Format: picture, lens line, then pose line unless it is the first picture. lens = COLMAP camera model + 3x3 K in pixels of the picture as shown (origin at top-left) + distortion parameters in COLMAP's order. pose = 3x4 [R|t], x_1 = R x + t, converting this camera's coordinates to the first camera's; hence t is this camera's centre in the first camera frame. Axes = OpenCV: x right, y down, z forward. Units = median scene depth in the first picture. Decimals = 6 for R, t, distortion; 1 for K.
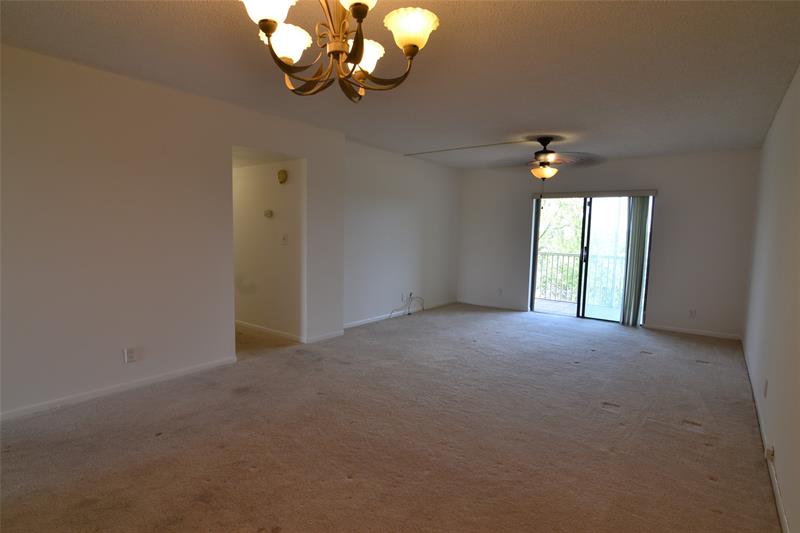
lens RADIAL K [[409.8, 0, 396.7], [0, 409.8, 265.8], [0, 0, 1]] dist [-0.028936, 0.000755]
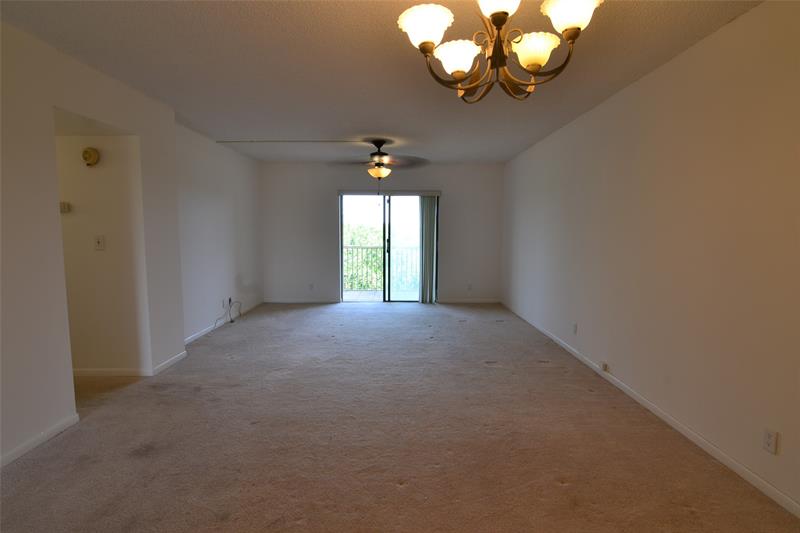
lens RADIAL K [[409.8, 0, 398.3], [0, 409.8, 268.1], [0, 0, 1]] dist [-0.028936, 0.000755]
pose [[0.795785, -0.076614, 0.600713, -0.278782], [0.066981, 0.997014, 0.038426, -0.011776], [-0.601864, 0.009658, 0.798540, 0.095463]]
